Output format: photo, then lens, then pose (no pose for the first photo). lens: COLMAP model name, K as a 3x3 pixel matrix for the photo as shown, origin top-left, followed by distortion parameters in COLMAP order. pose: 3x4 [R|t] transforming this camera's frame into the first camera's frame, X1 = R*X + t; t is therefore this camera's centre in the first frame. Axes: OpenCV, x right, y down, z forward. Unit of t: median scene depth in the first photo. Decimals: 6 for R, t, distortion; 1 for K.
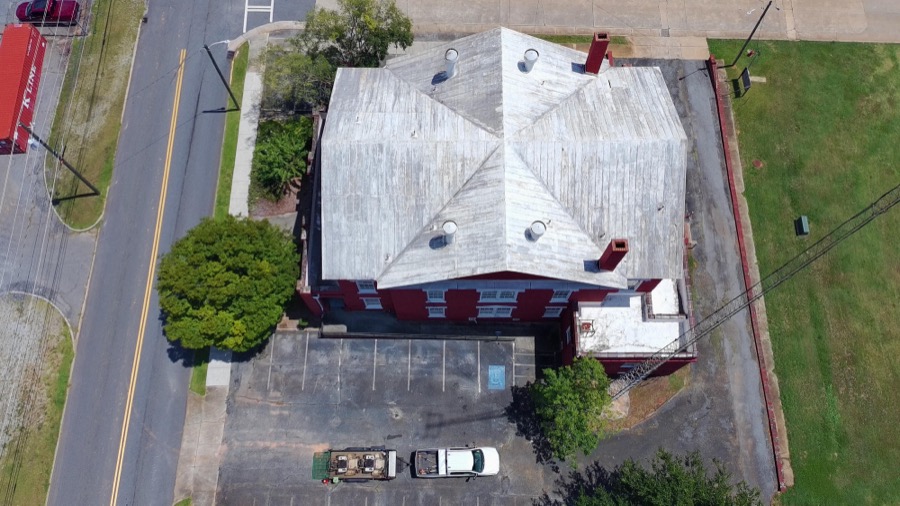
lens RADIAL K [[694.5, 0, 455.5], [0, 694.5, 252.1], [0, 0, 1]] dist [0.084696, -0.091172]
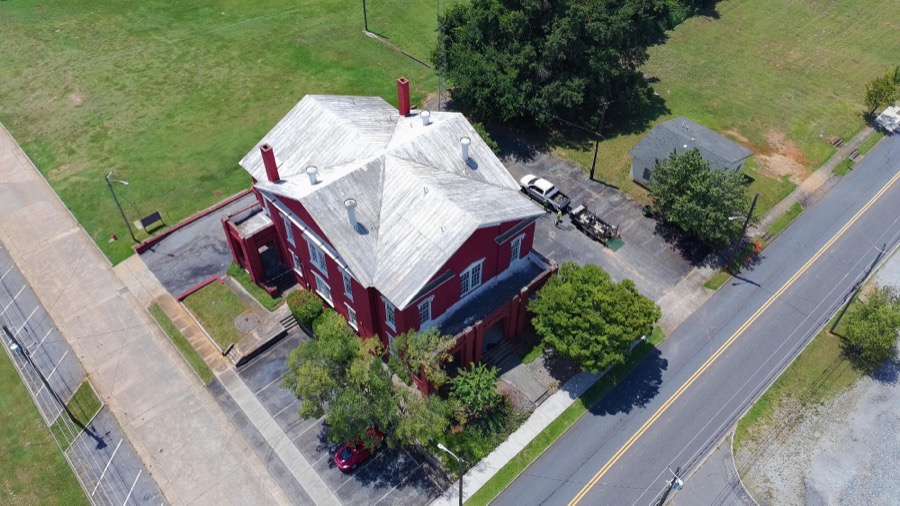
lens RADIAL K [[694.5, 0, 454.8], [0, 694.5, 254.0], [0, 0, 1]] dist [0.084696, -0.091172]
pose [[-0.674403, -0.541267, 0.502206, -0.669910], [0.687932, -0.213554, 0.693646, -0.872837], [-0.268199, 0.813280, 0.516377, 0.362732]]
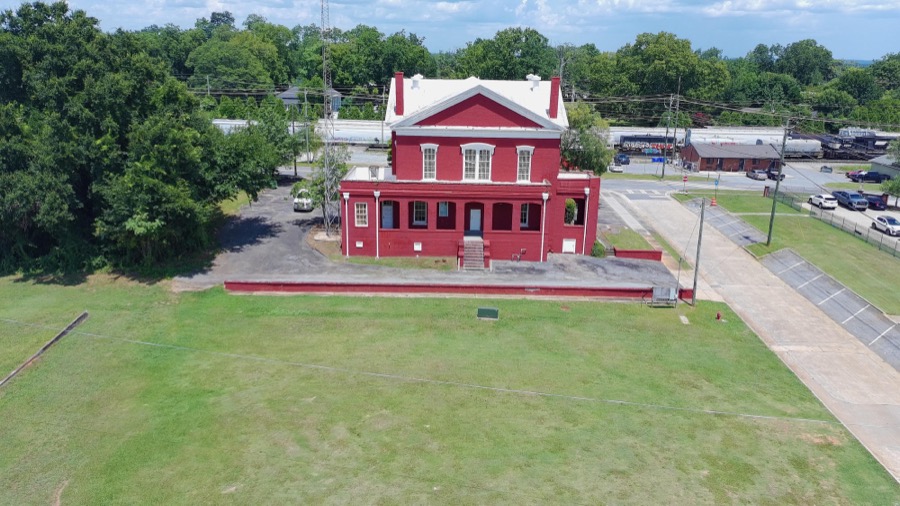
lens RADIAL K [[694.5, 0, 453.8], [0, 694.5, 250.3], [0, 0, 1]] dist [0.084696, -0.091172]
pose [[0.001400, 0.271518, -0.962432, 1.472569], [-0.942615, 0.321693, 0.089384, -0.112610], [0.333877, 0.907078, 0.256387, 0.776972]]
